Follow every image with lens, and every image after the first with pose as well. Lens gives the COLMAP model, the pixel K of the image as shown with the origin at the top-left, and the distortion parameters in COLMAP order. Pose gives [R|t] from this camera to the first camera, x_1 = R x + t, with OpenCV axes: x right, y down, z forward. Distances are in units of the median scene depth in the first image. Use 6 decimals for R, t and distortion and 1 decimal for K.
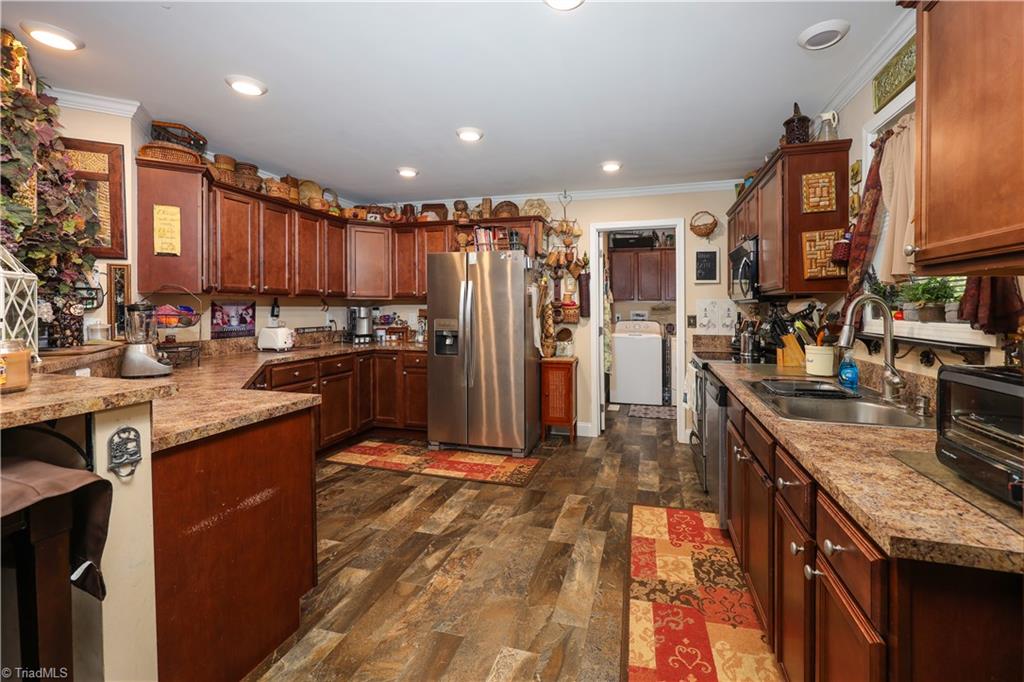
lens RADIAL K [[431.5, 0, 538.1], [0, 431.5, 307.0], [0, 0, 1]] dist [0.000540, 0.000120]
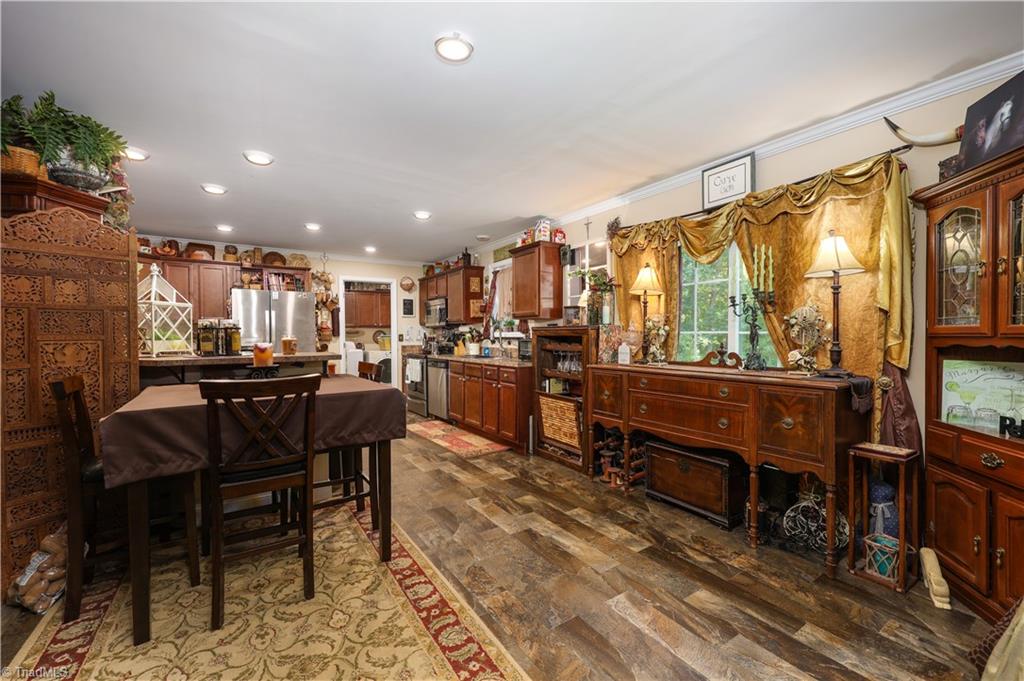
lens RADIAL K [[417.2, 0, 512.0], [0, 417.2, 340.5], [0, 0, 1]] dist [0.000642, 0.000204]
pose [[0.666803, -0.014286, 0.745097, -0.623576], [0.005672, 0.999885, 0.014095, 0.021983], [-0.745213, -0.005173, 0.666807, -0.490580]]
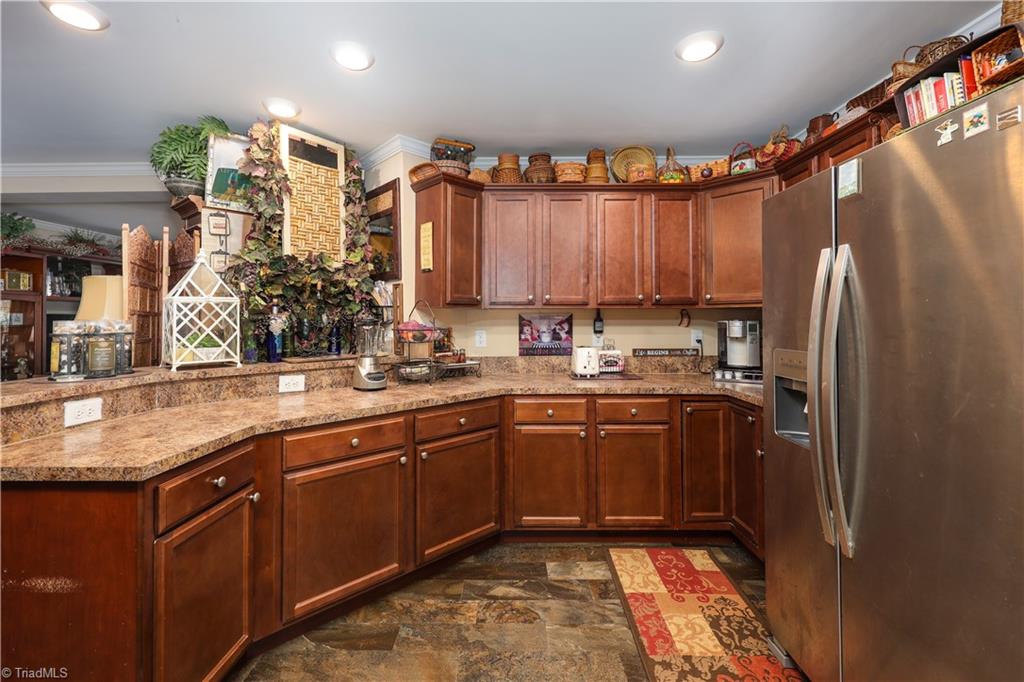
lens RADIAL K [[414.2, 0, 511.9], [0, 414.2, 314.7], [0, 0, 1]] dist [0.000960, 0.000158]
pose [[0.239577, -0.014211, -0.970773, 0.094034], [0.004097, 0.999899, -0.013626, -0.001957], [0.970869, -0.000712, 0.239611, 0.637764]]
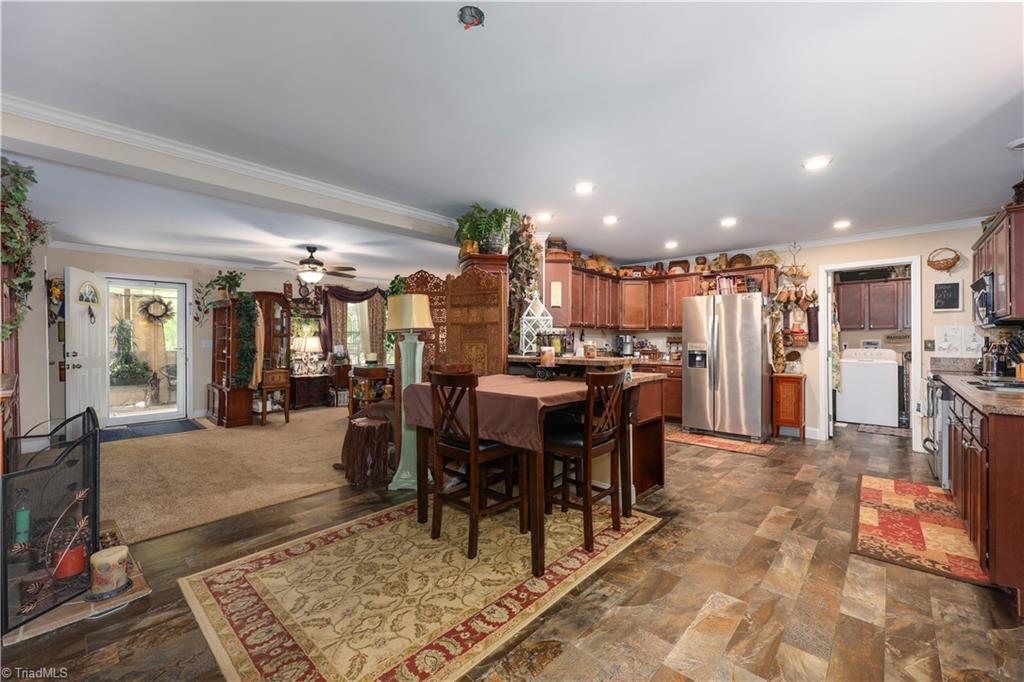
lens RADIAL K [[409.9, 0, 514.7], [0, 409.9, 342.3], [0, 0, 1]] dist [-0.000519, 0.000208]
pose [[0.882790, 0.001533, -0.469765, -0.102814], [-0.000002, 0.999995, 0.003259, 0.021442], [0.469768, -0.002876, 0.882785, -0.472884]]
